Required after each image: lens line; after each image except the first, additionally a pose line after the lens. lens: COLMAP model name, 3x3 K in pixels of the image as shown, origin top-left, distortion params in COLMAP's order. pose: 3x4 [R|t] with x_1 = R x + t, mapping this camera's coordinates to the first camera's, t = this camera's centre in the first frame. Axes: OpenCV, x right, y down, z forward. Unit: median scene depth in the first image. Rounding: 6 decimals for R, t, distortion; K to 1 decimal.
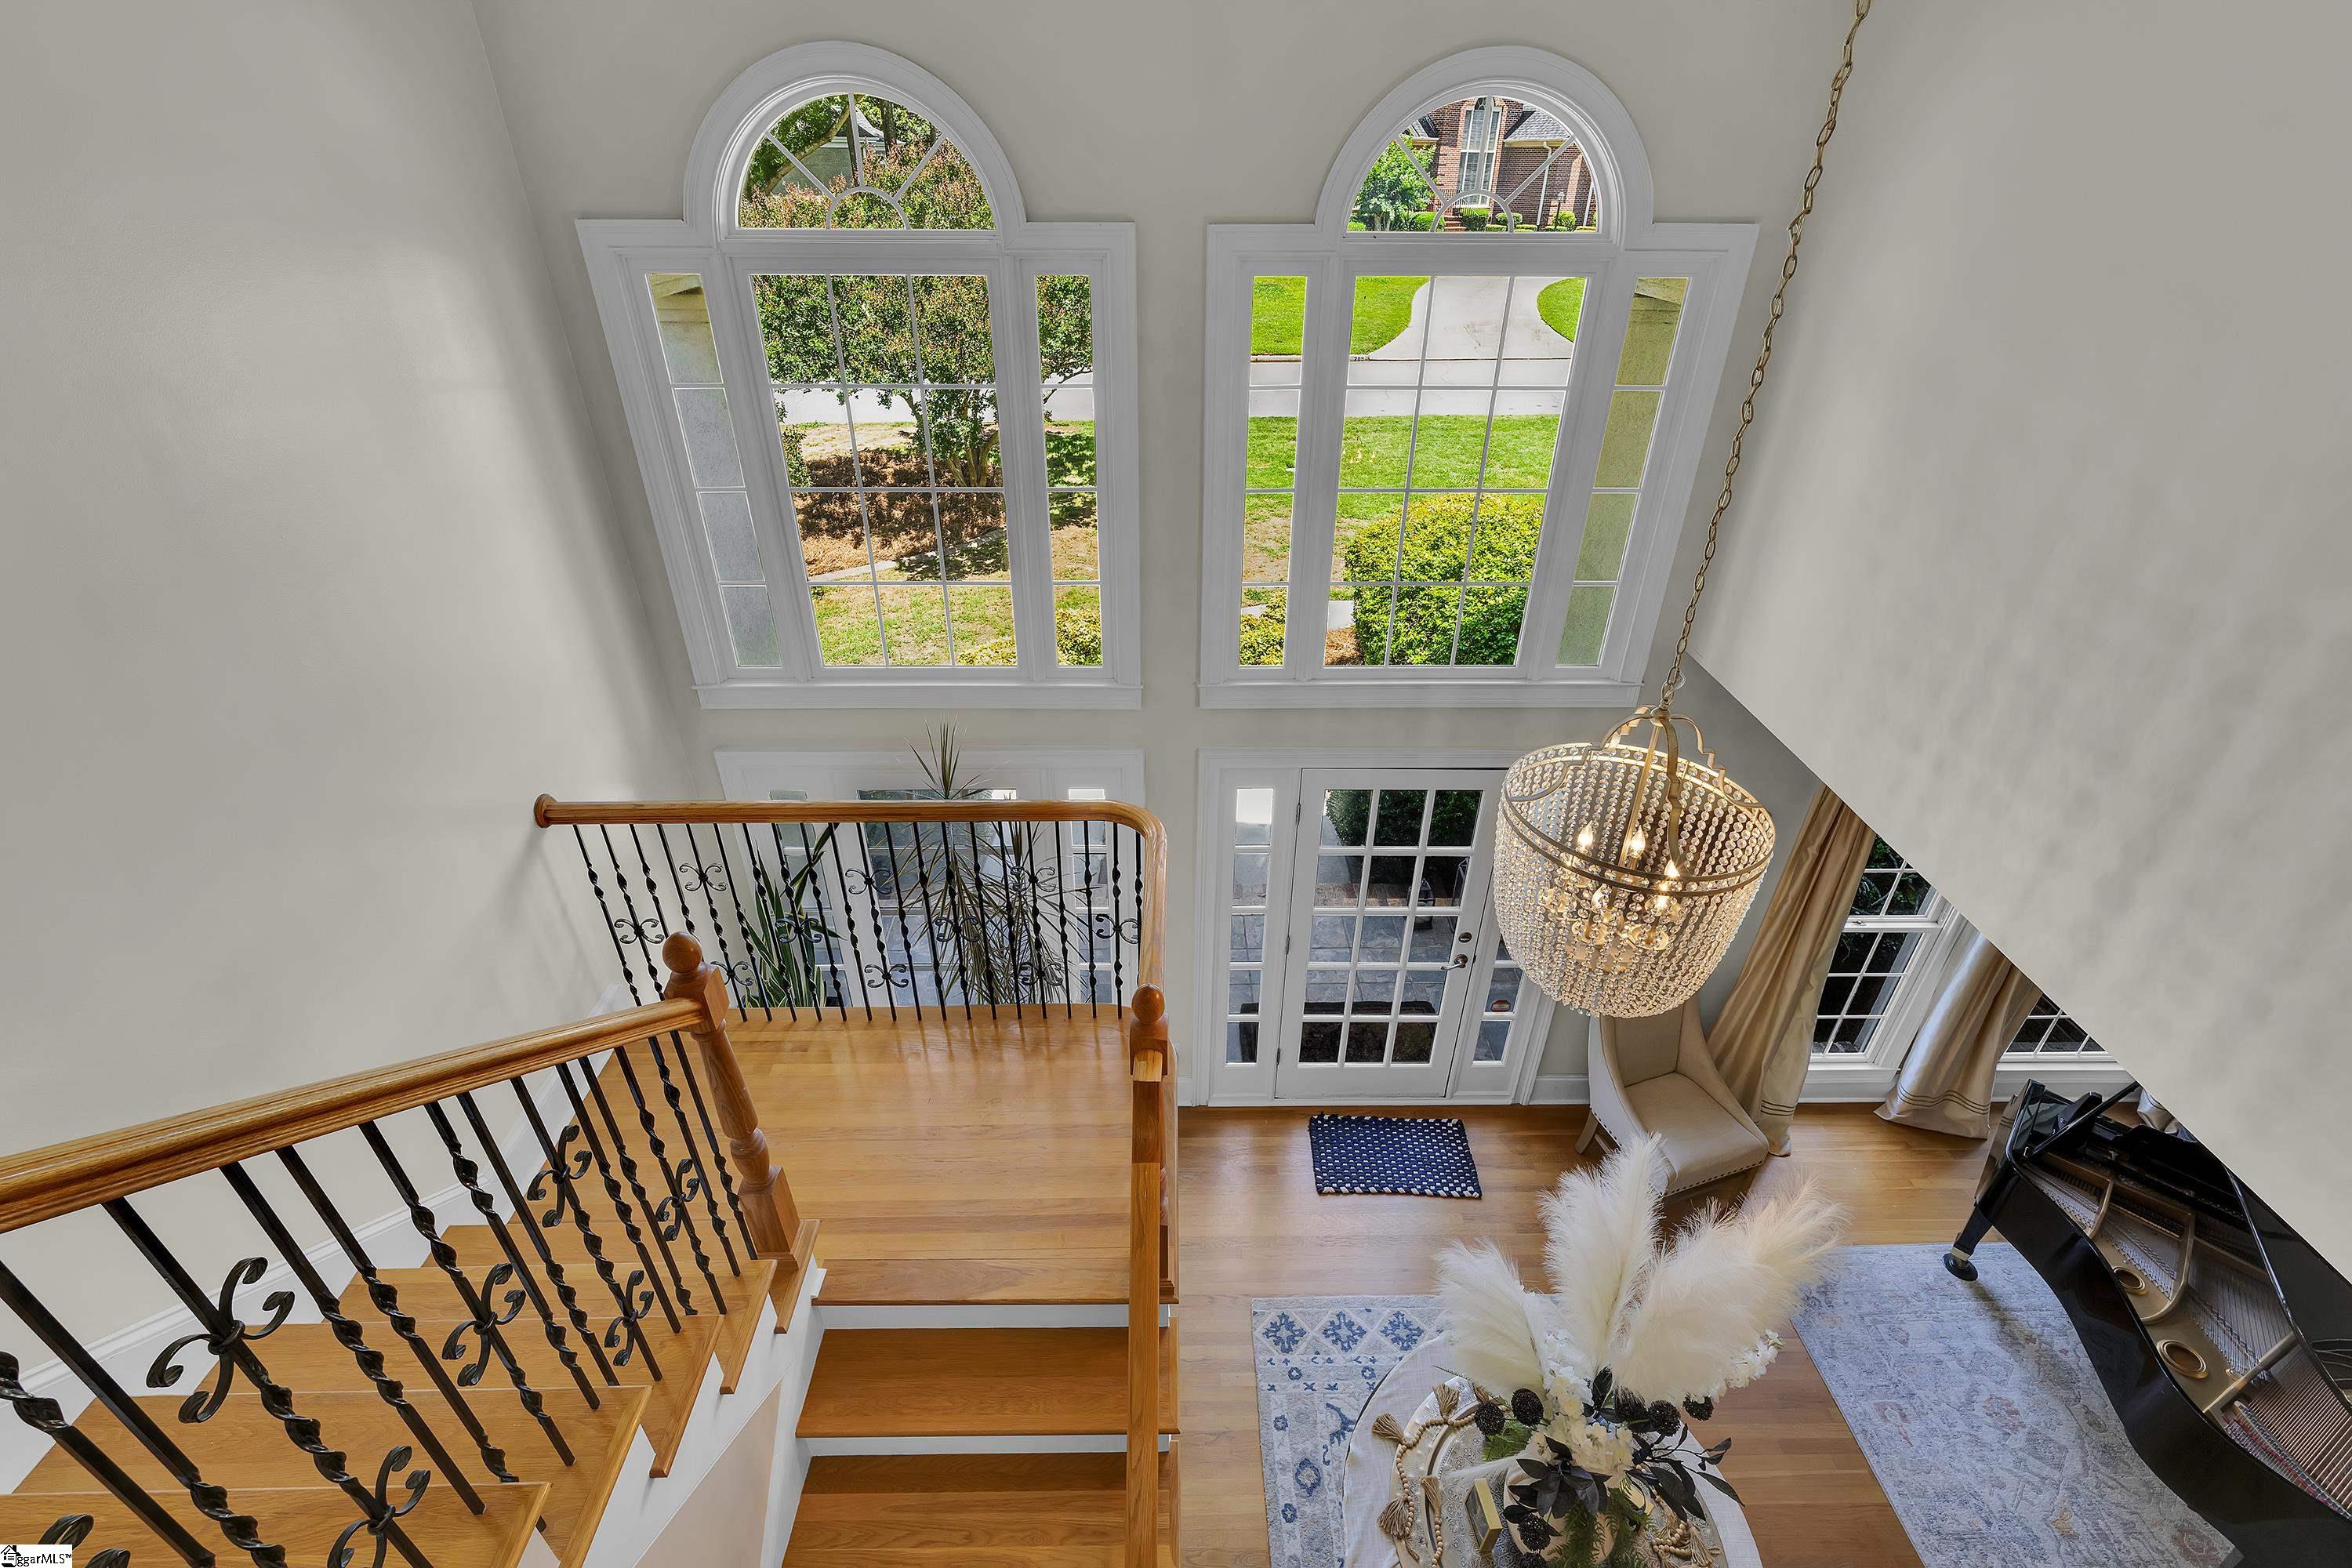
lens RADIAL K [[1042.5, 0, 1169.2], [0, 1042.5, 790.0], [0, 0, 1]] dist [-0.003346, -0.000698]
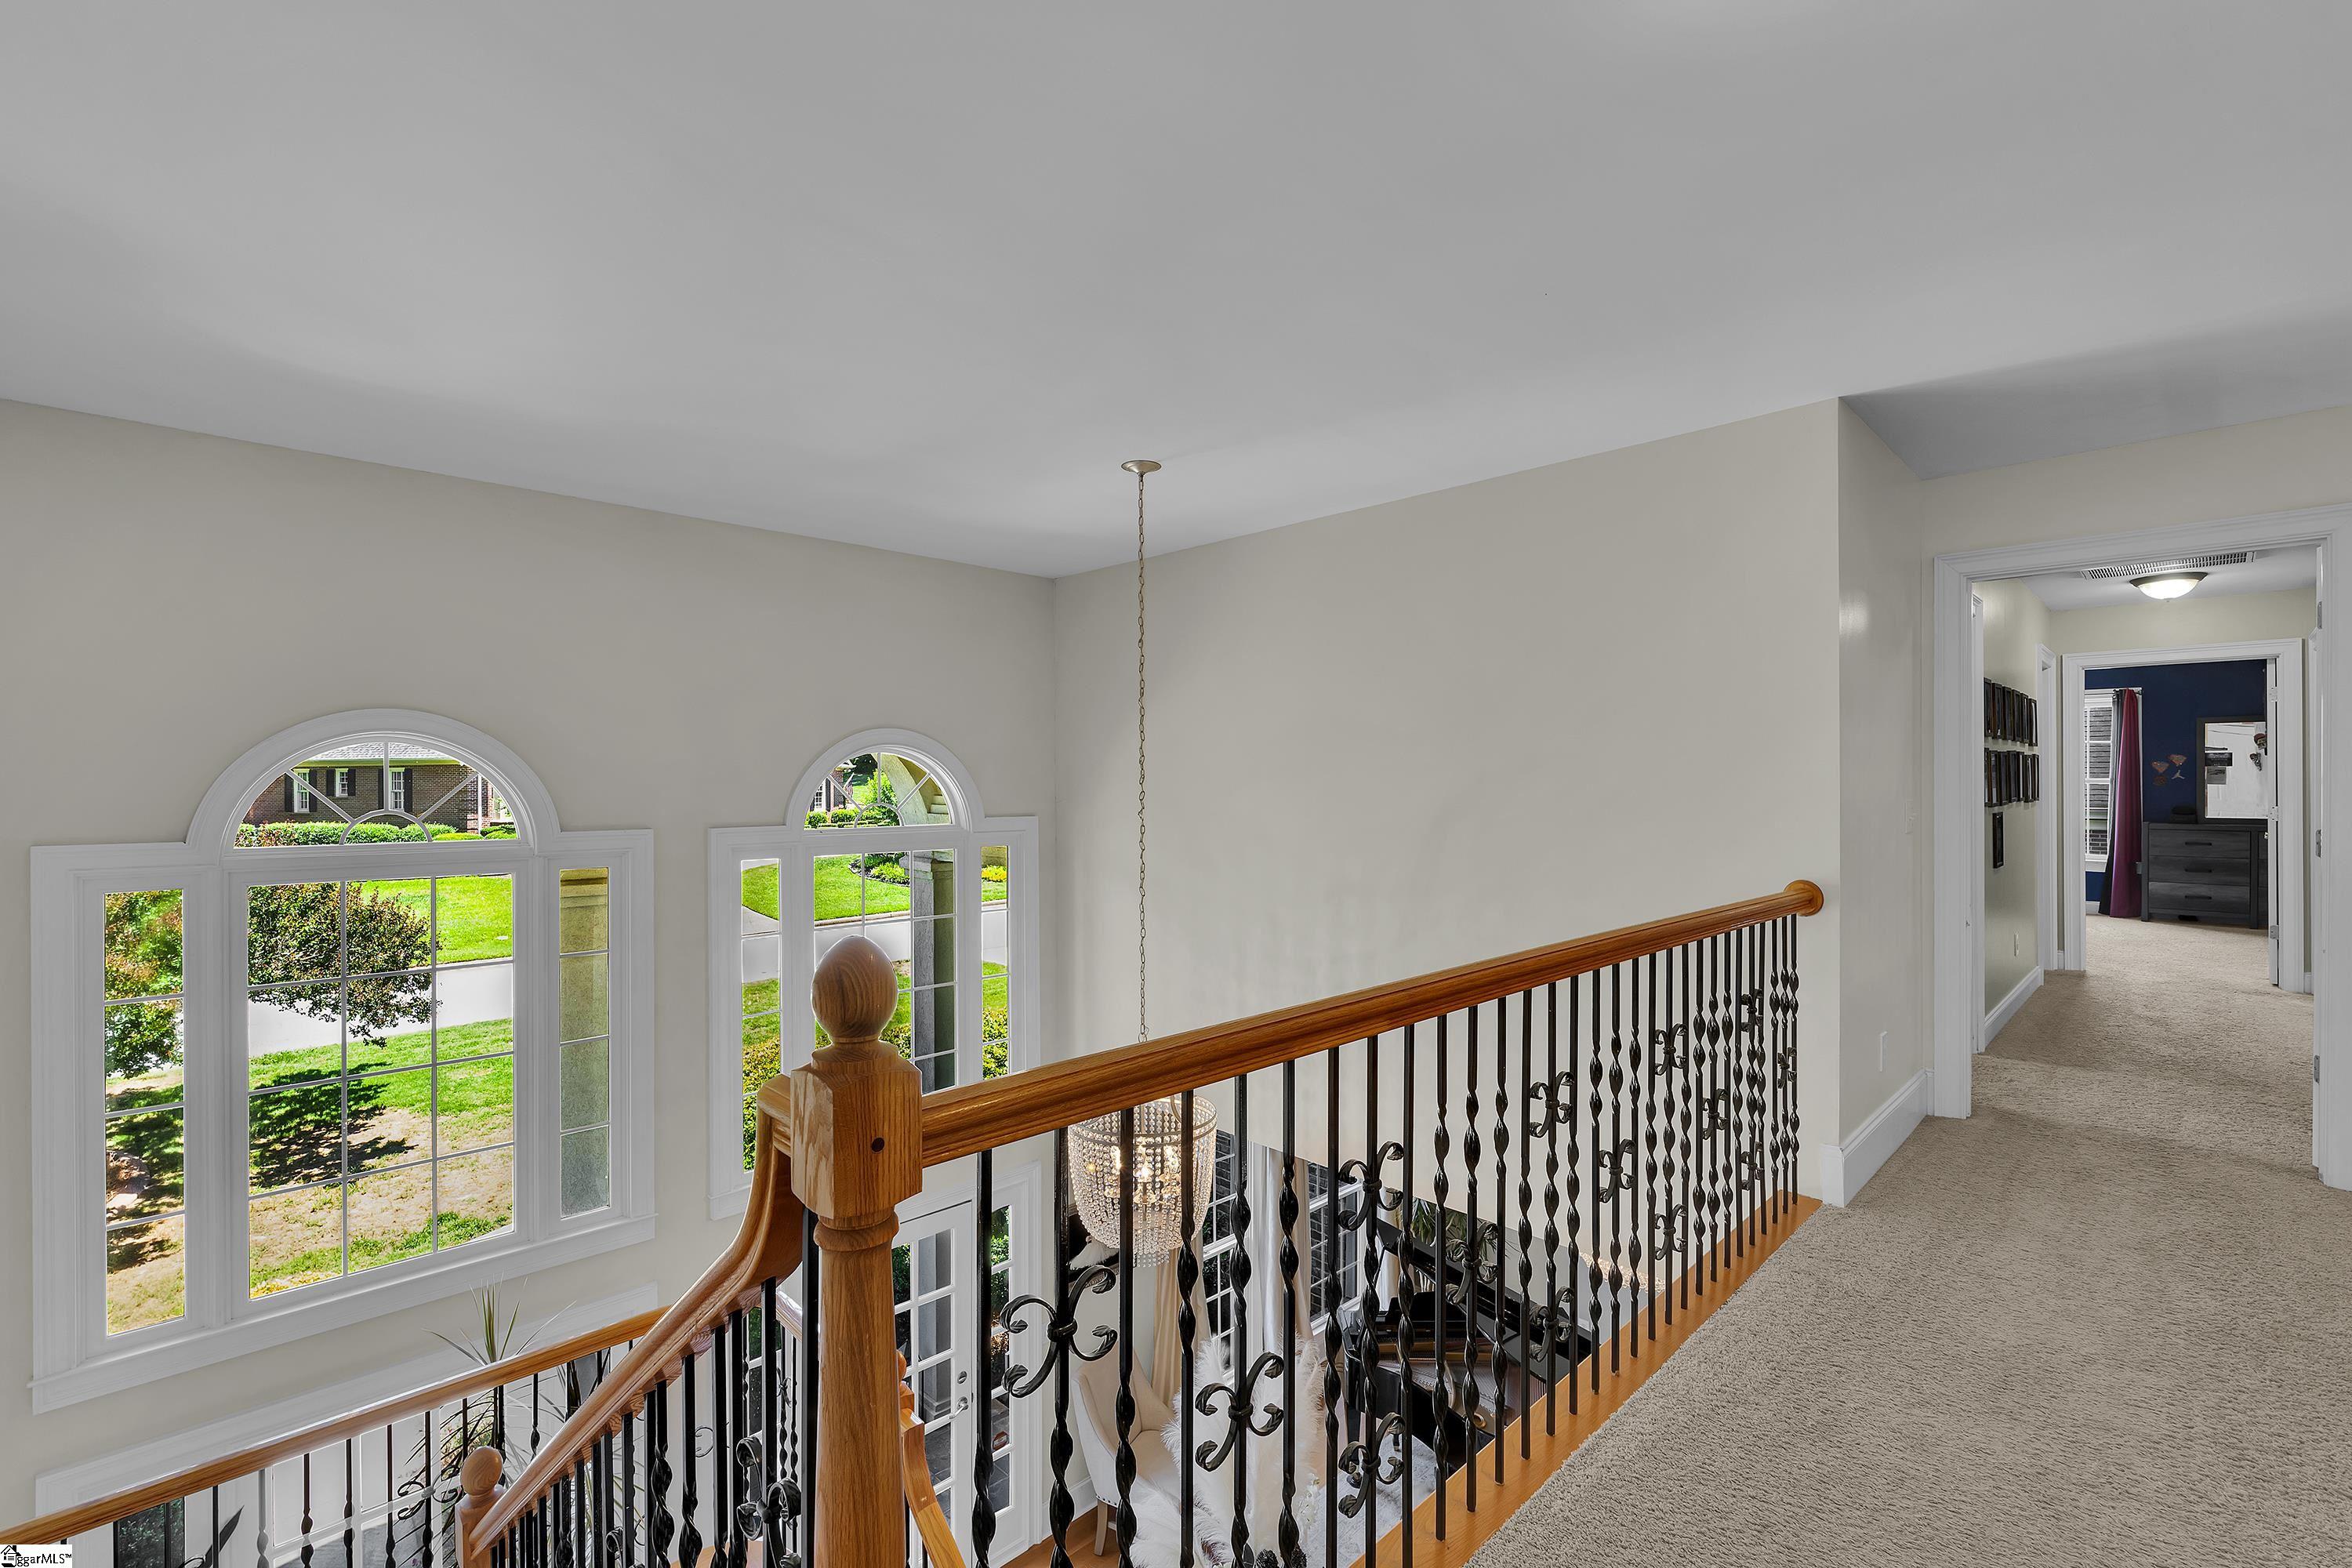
lens RADIAL K [[1042.5, 0, 1169.2], [0, 1042.5, 790.0], [0, 0, 1]] dist [-0.003346, -0.000698]
pose [[0.726659, -0.006900, 0.686963, -0.367565], [0.357453, 0.857731, -0.369493, 0.106717], [-0.586680, 0.514053, 0.625744, -0.187182]]
